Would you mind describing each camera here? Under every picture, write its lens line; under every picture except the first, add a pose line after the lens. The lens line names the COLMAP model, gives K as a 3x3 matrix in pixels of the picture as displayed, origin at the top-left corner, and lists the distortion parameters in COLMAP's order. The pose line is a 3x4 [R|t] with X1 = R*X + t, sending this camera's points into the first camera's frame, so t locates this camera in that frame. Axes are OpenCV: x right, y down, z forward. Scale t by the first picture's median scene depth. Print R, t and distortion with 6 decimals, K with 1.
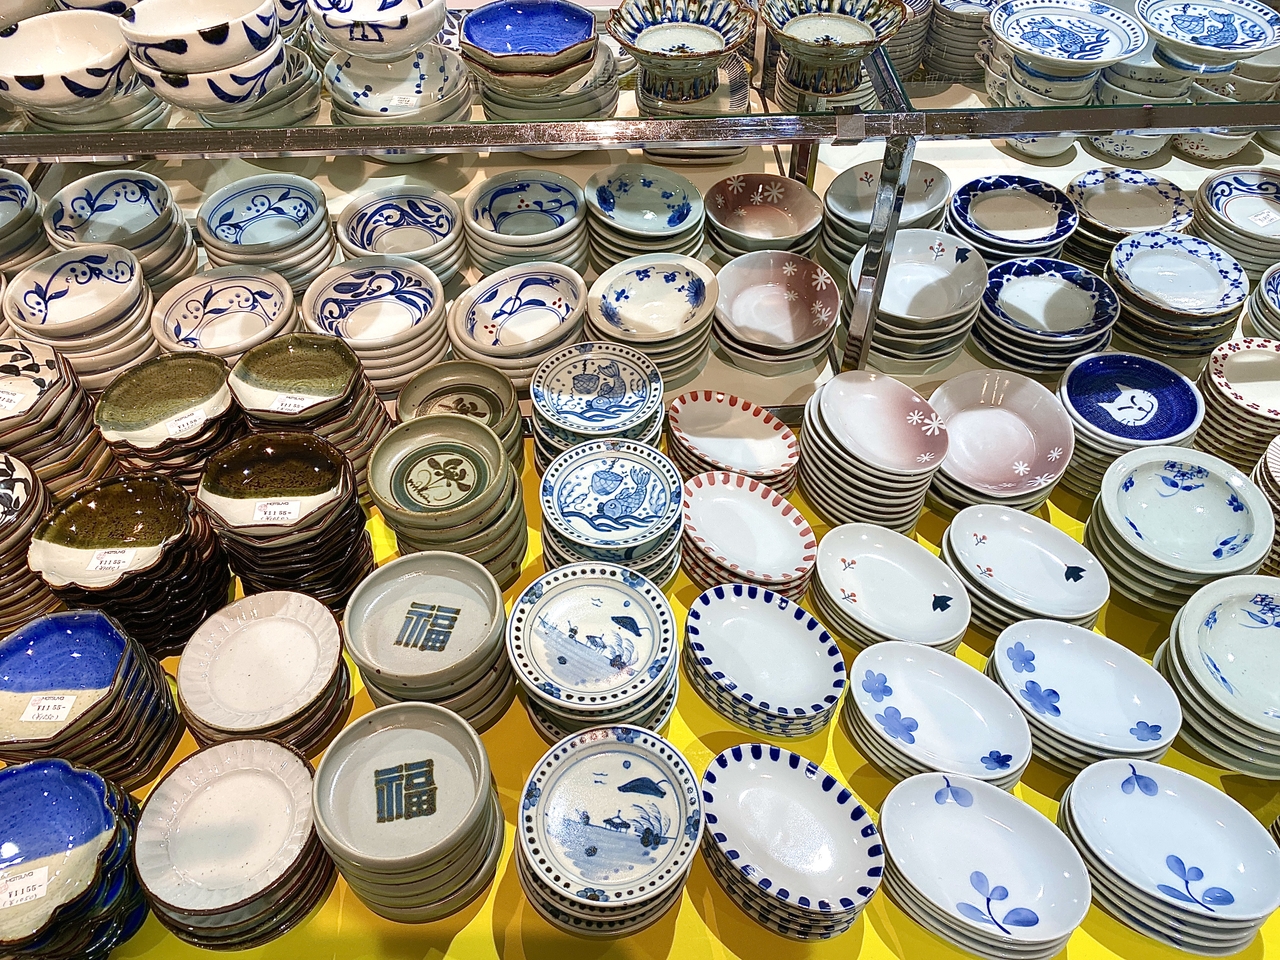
lens RADIAL K [[972.8, 0, 640.0], [0, 972.8, 480.0], [0, 0, 1]] dist [0.011354, -0.072634]
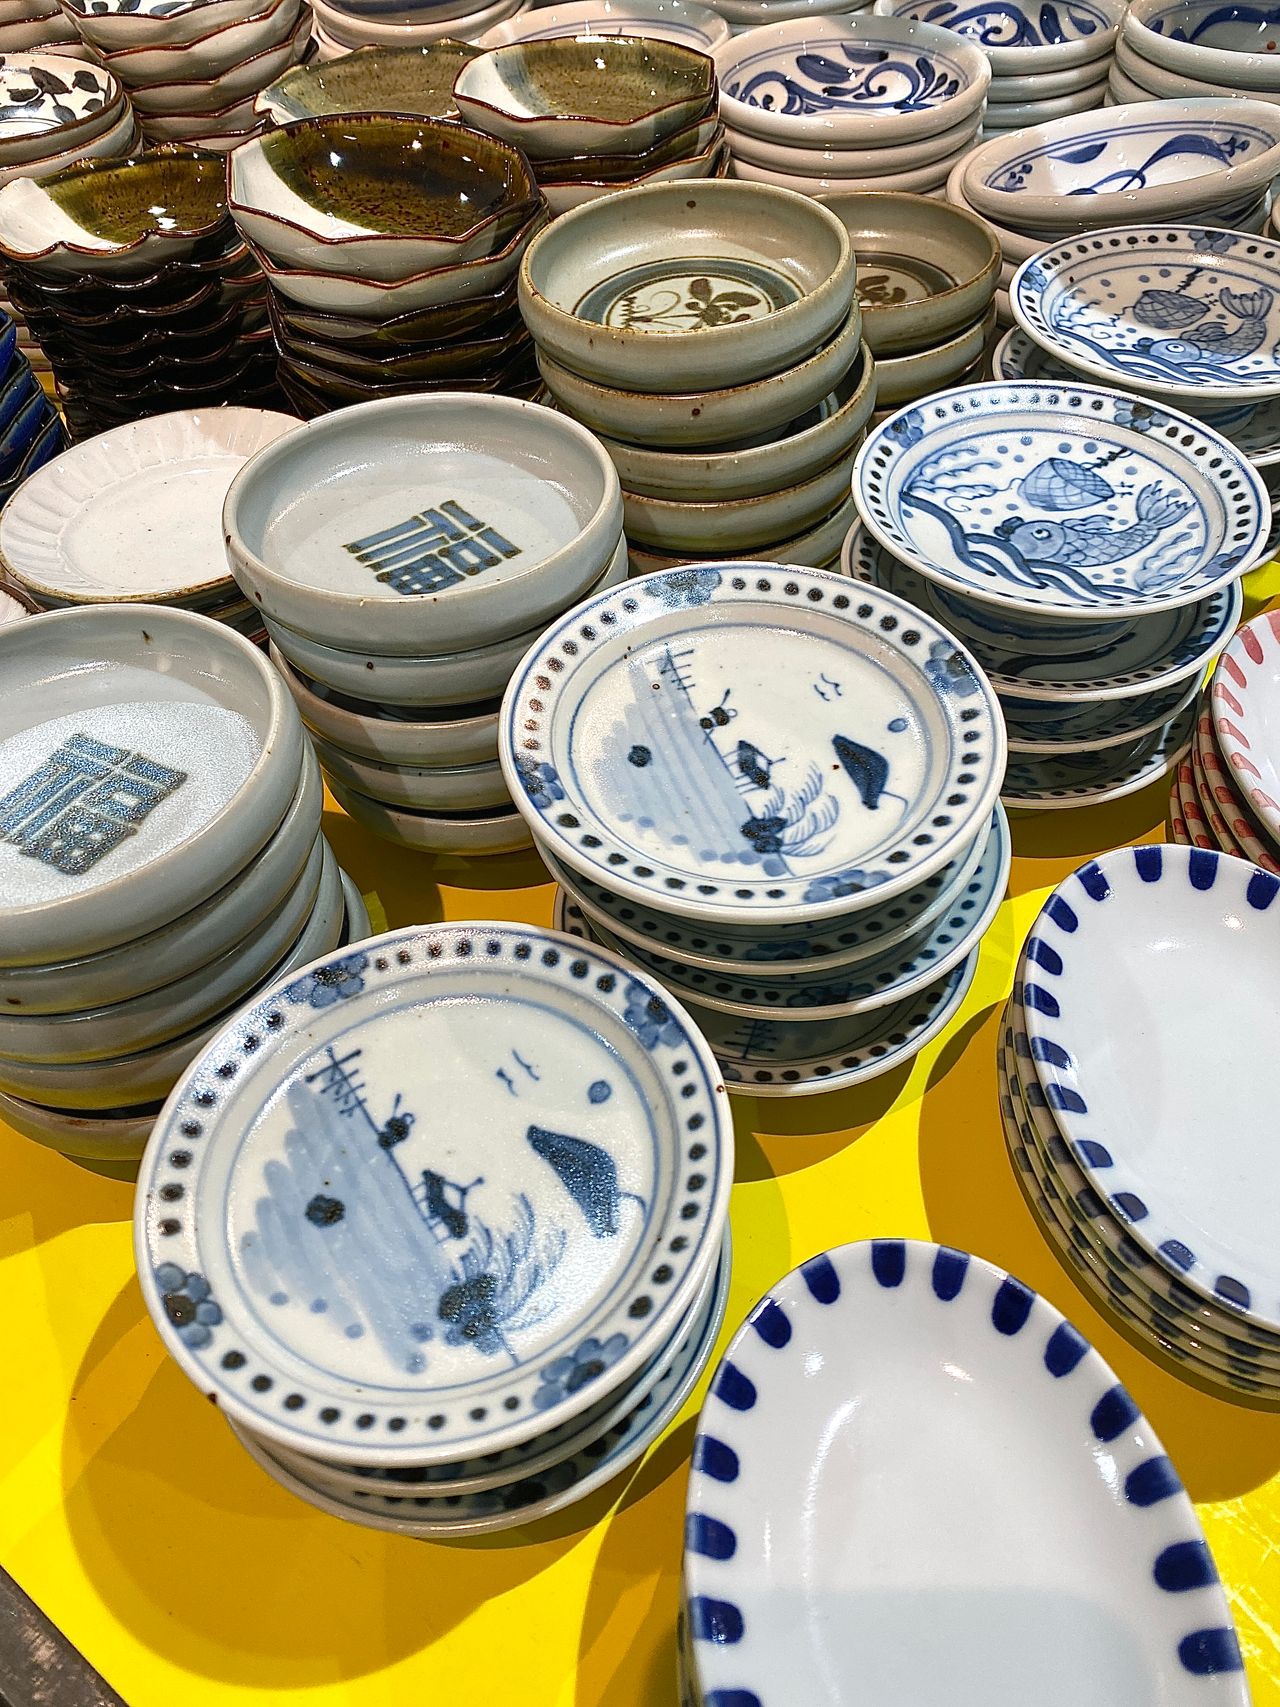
lens RADIAL K [[1297.4, 0, 640.8], [0, 1297.4, 809.0], [0, 0, 1]] dist [0.011354, -0.072634]
pose [[0.756944, 0.437964, -0.484998, 0.140527], [-0.446740, 0.888472, 0.105077, 0.135698], [0.476927, 0.137131, 0.868180, 0.527288]]
